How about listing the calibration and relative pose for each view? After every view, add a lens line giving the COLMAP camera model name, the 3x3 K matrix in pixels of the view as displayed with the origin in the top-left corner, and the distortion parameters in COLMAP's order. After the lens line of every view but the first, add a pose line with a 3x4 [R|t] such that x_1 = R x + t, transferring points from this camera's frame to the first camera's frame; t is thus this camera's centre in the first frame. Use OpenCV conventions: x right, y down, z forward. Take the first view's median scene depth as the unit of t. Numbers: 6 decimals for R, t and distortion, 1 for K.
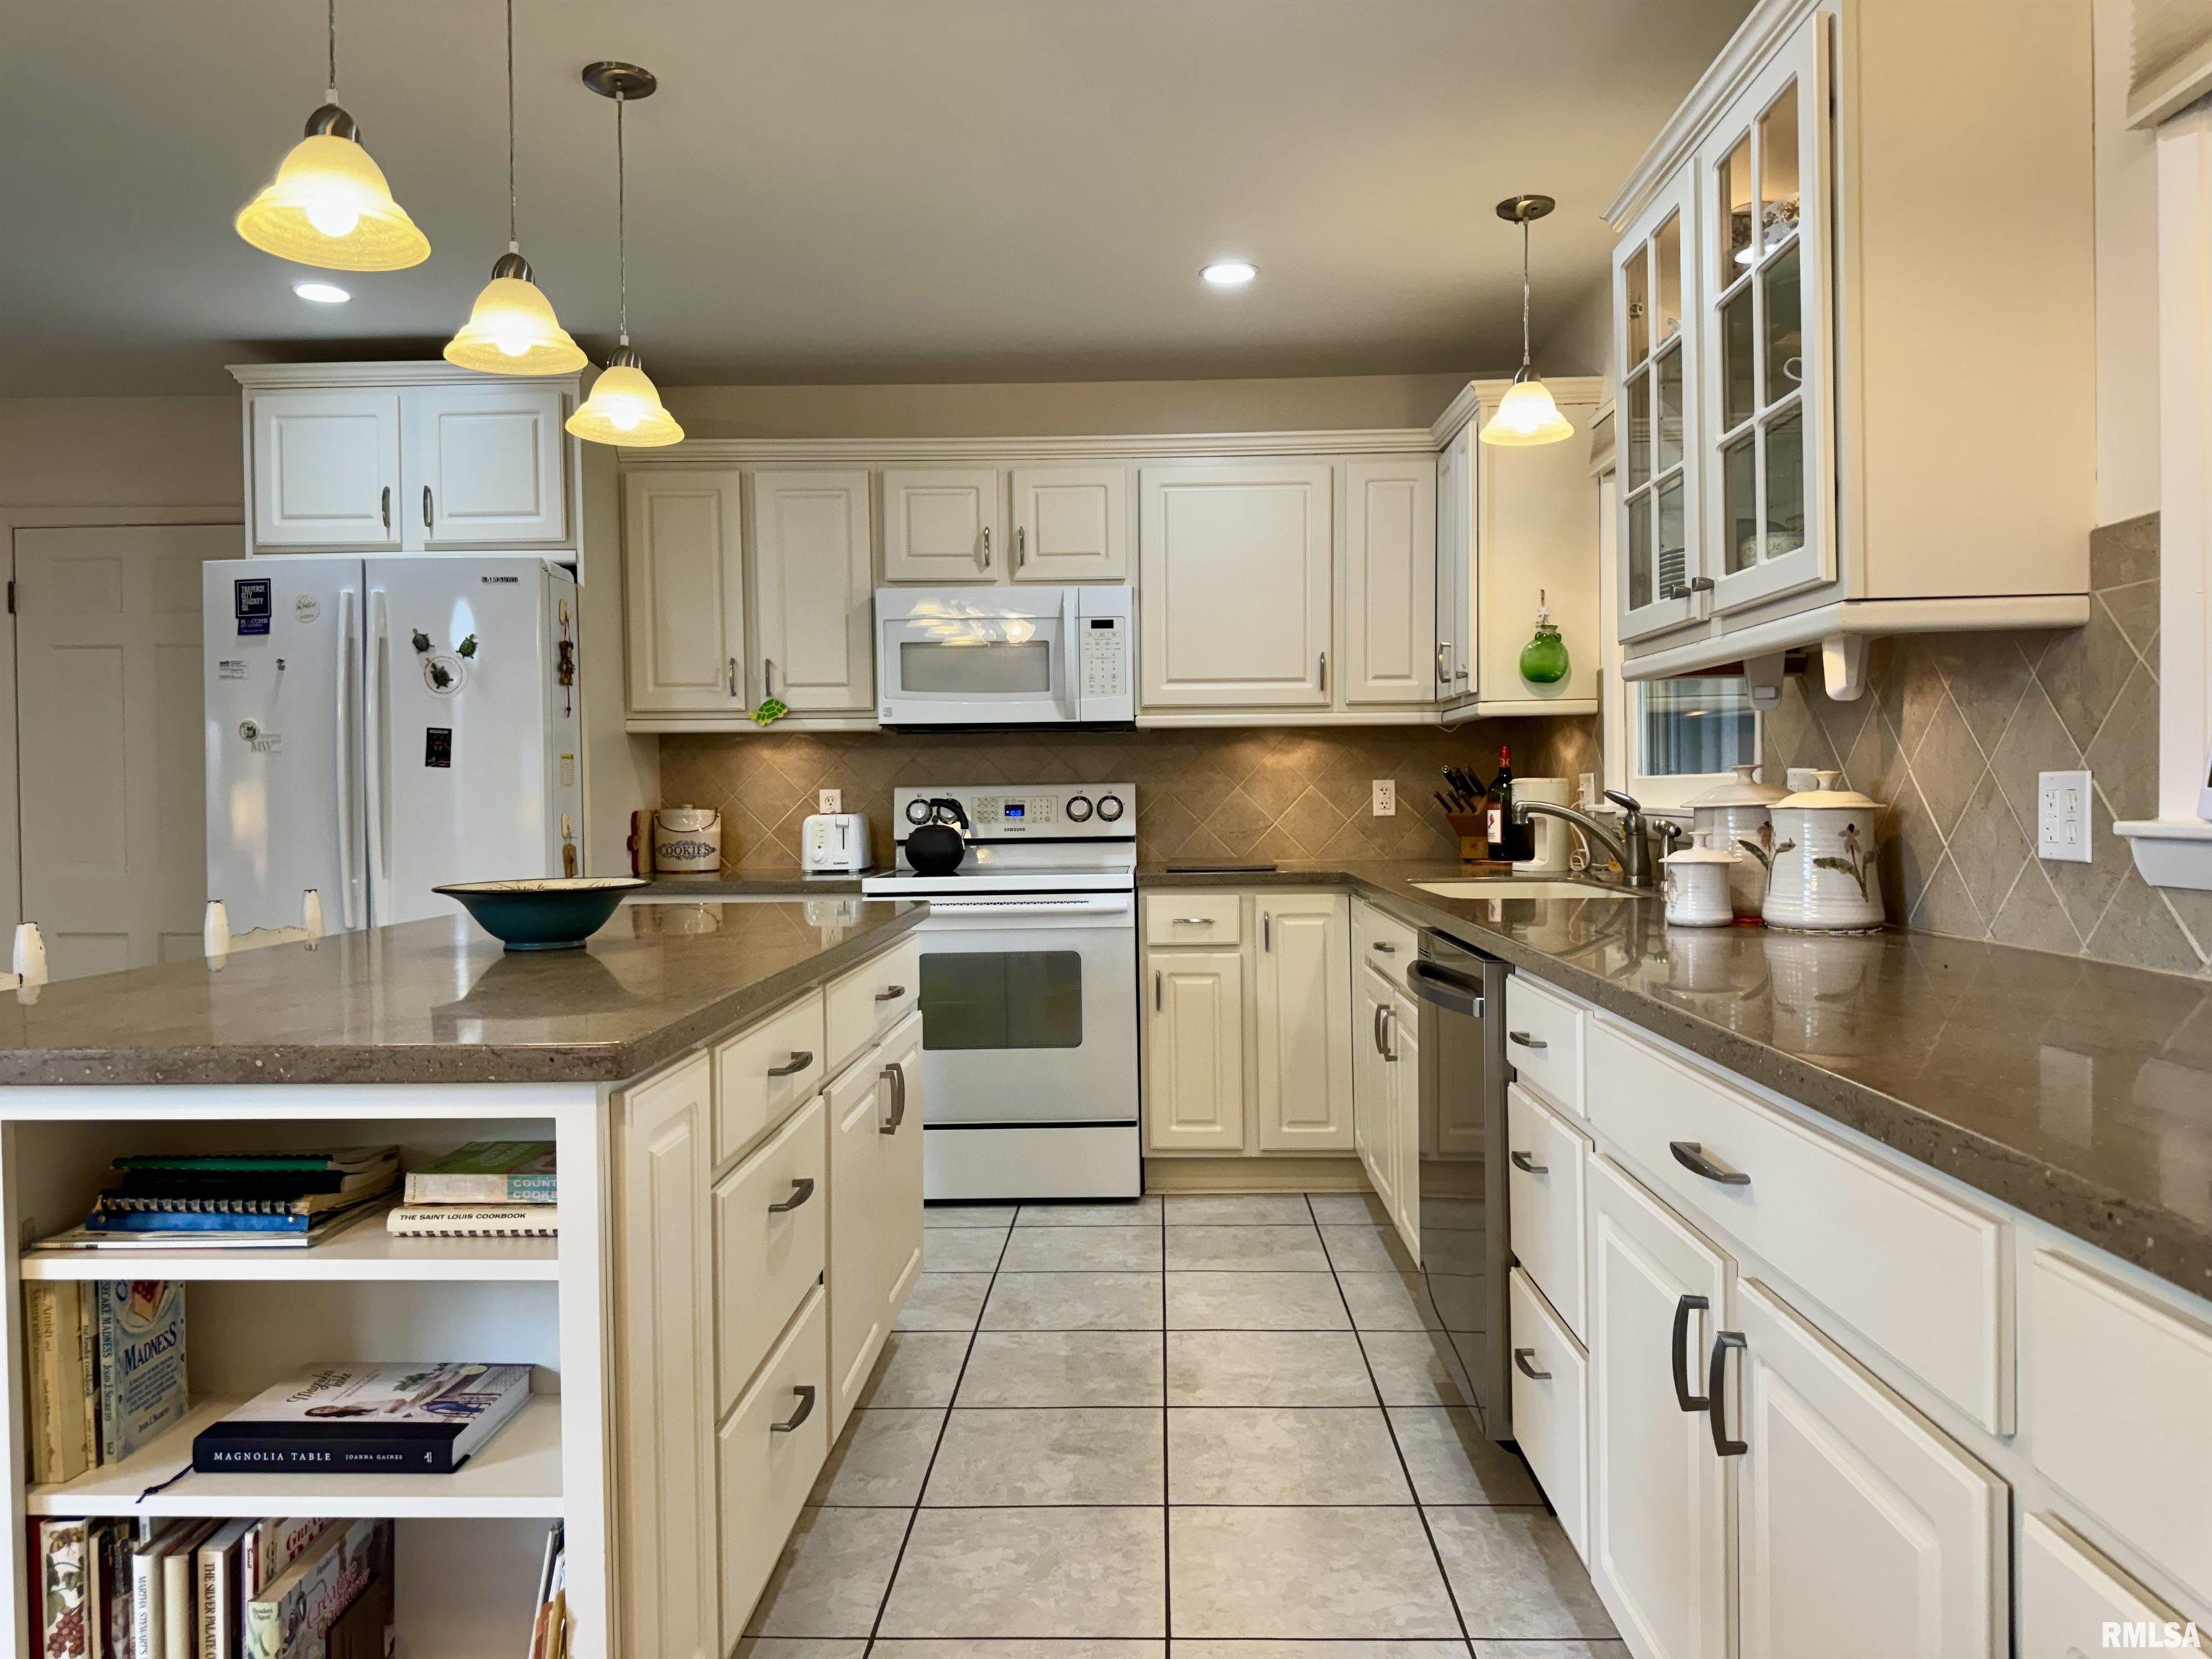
lens RADIAL K [[1569.5, 0, 1106.2], [0, 1569.5, 830.6], [0, 0, 1]] dist [0.052672, -0.025455]
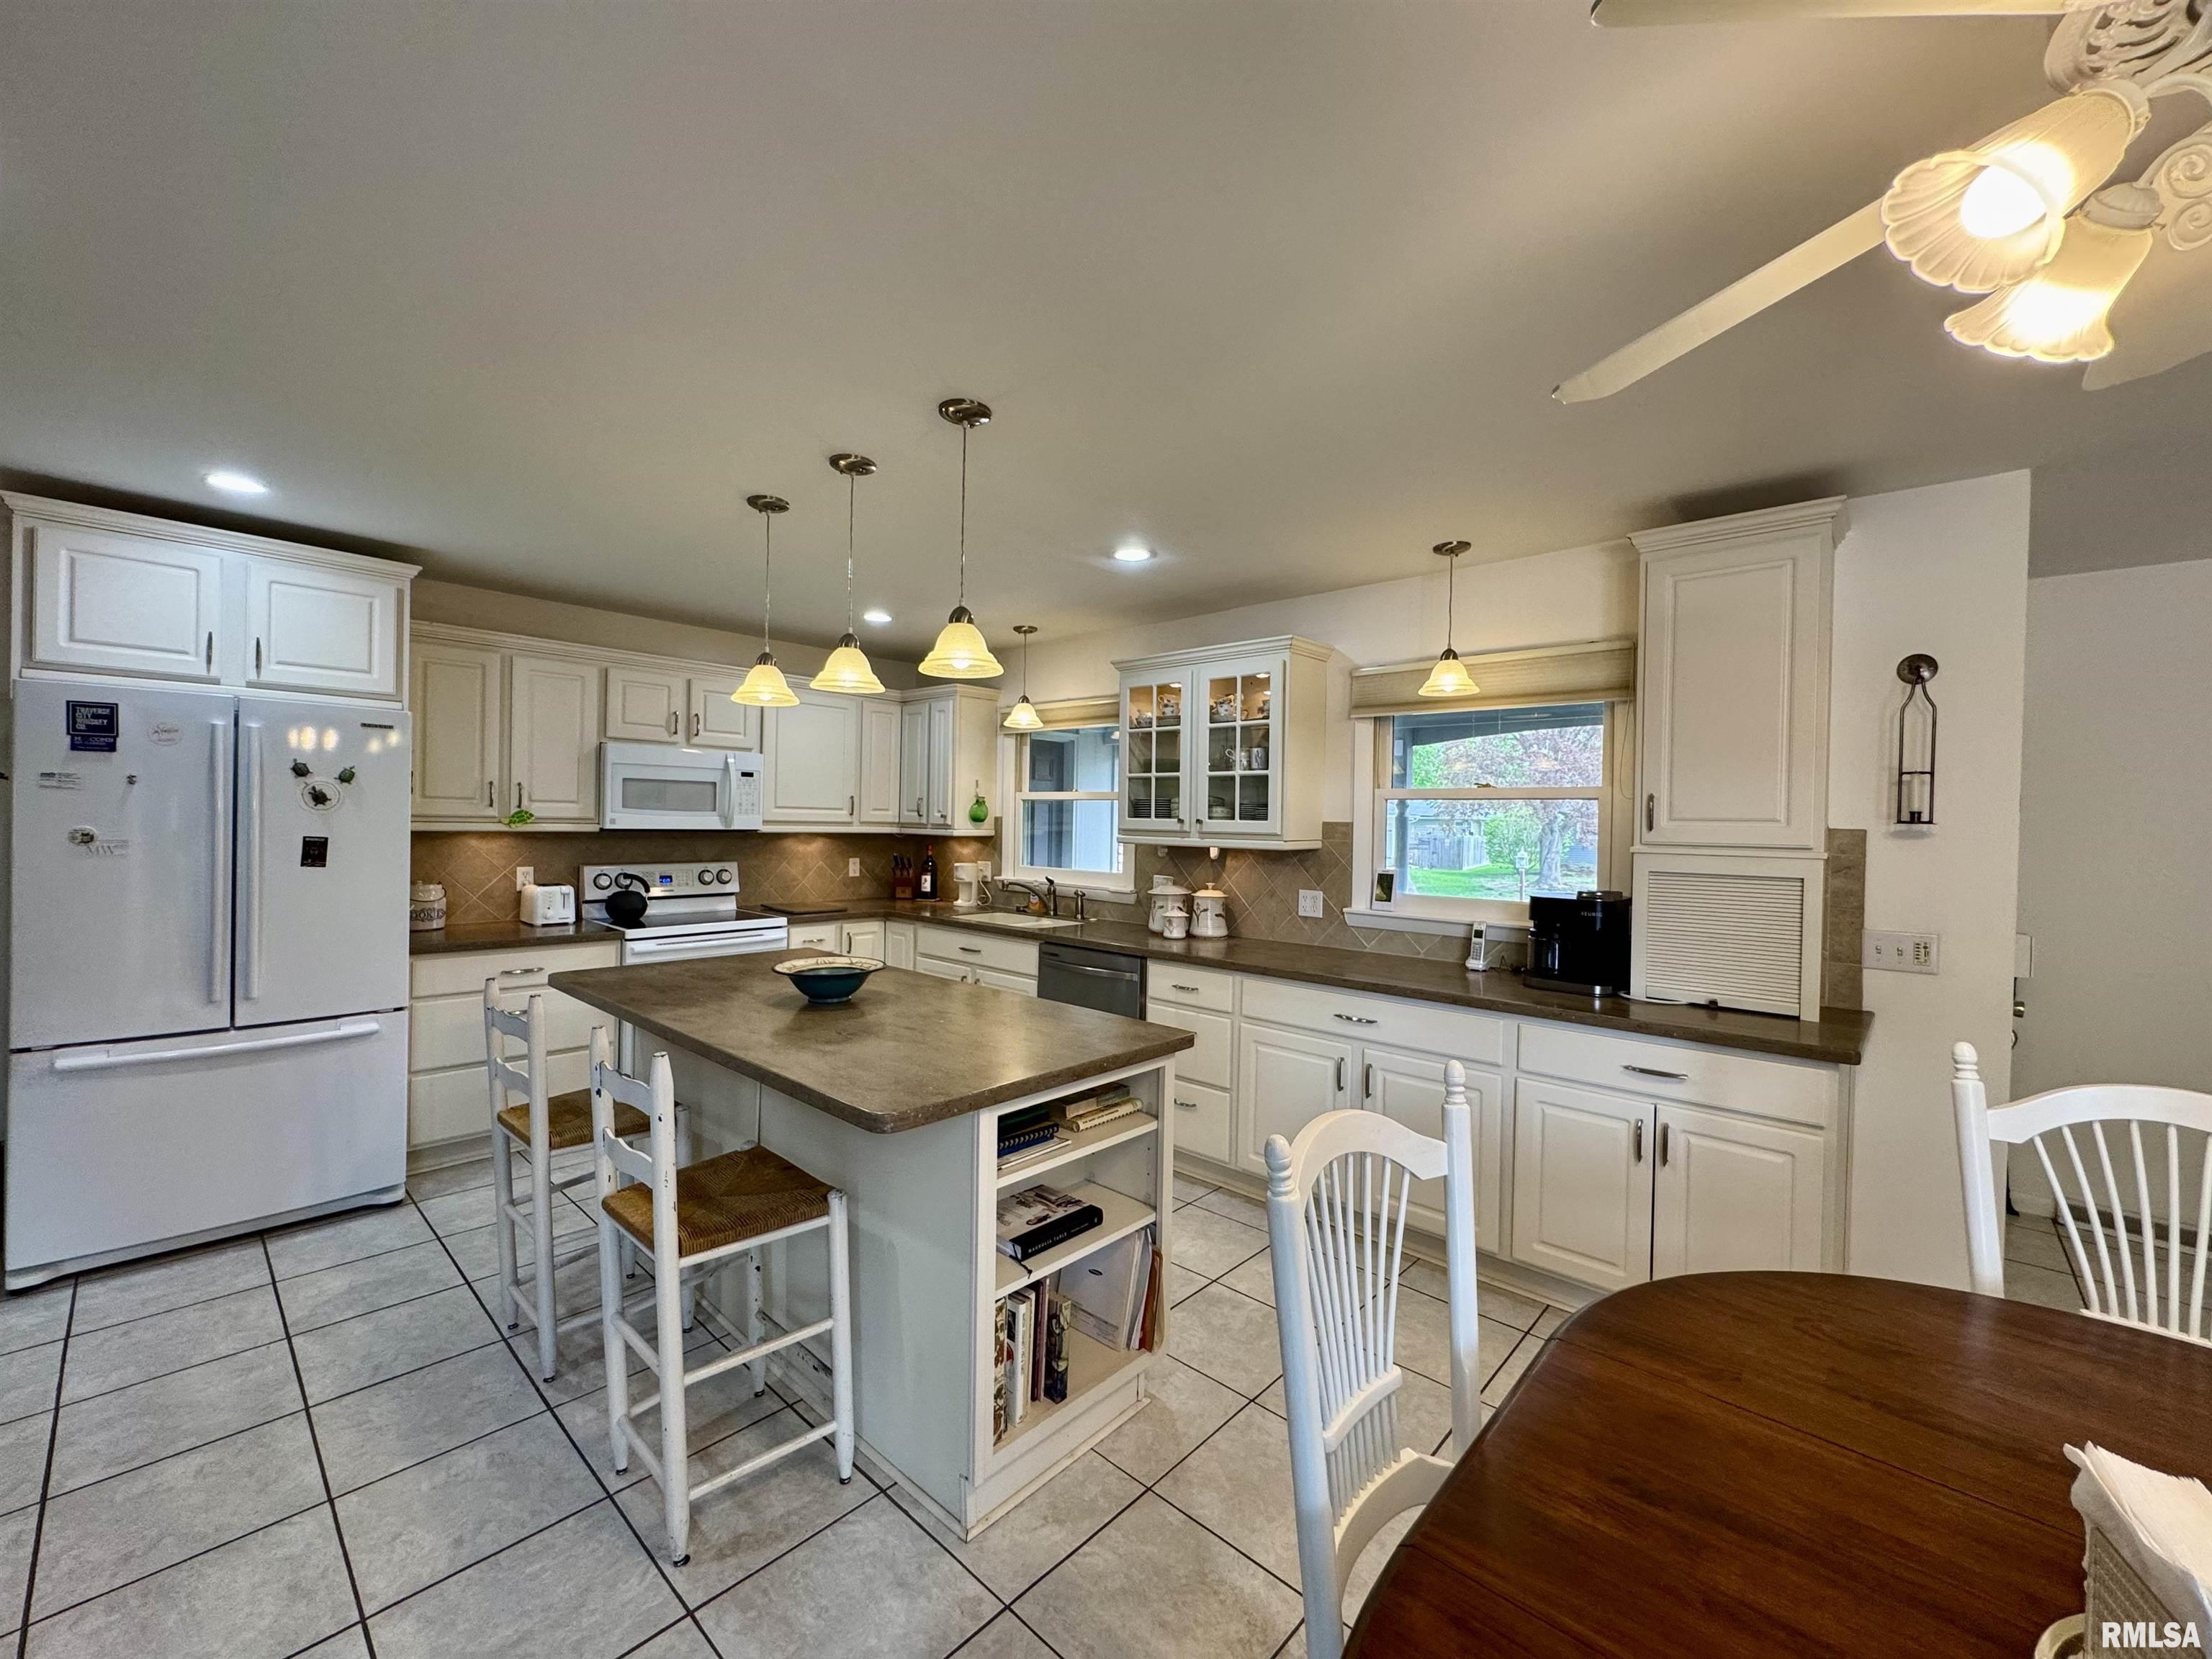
lens RADIAL K [[885.0, 0, 1119.4], [0, 885.0, 827.1], [0, 0, 1]] dist [-0.010610, 0.000439]
pose [[0.636750, 0.018684, 0.770844, -0.523322], [-0.010796, 0.999824, -0.015317, -0.064873], [-0.770995, 0.001431, 0.636840, 0.045138]]
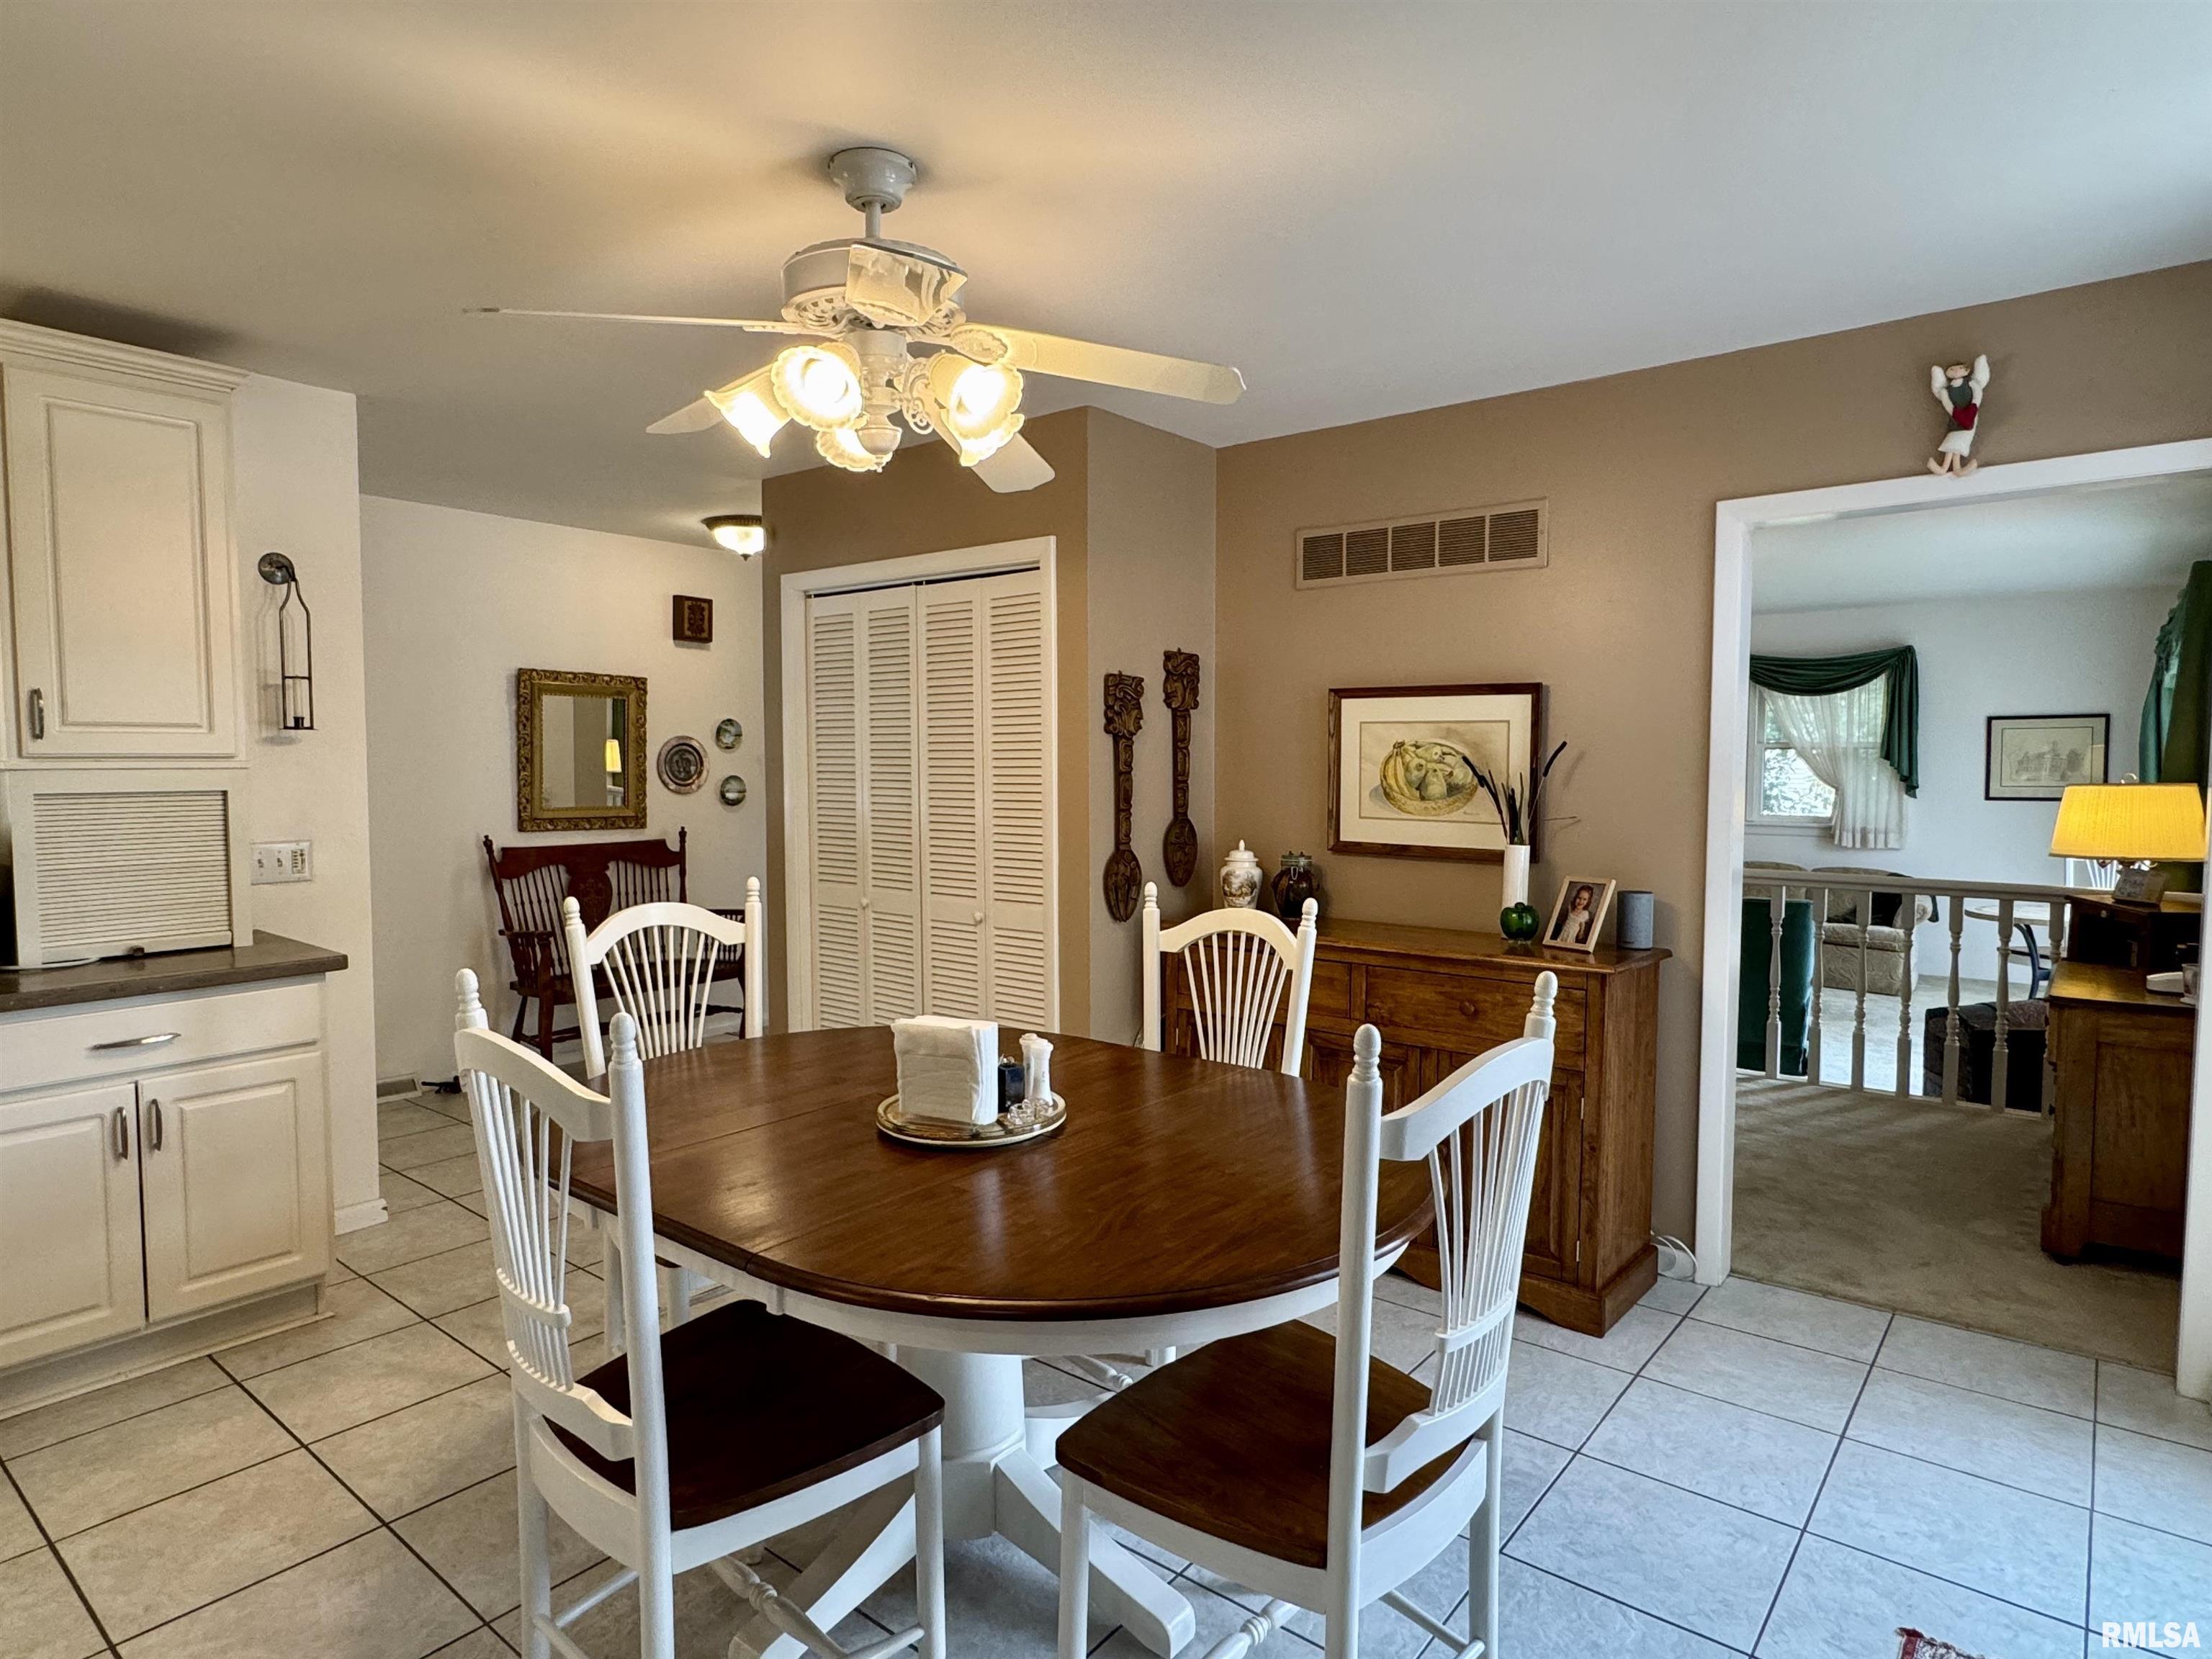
lens RADIAL K [[1245.0, 0, 1099.8], [0, 1245.0, 828.0], [0, 0, 1]] dist [-0.005954, 0.000284]
pose [[-0.803397, -0.023118, 0.594995, -0.638400], [0.022790, 0.997320, 0.069522, -0.062017], [-0.595008, 0.069414, -0.800717, 0.342689]]
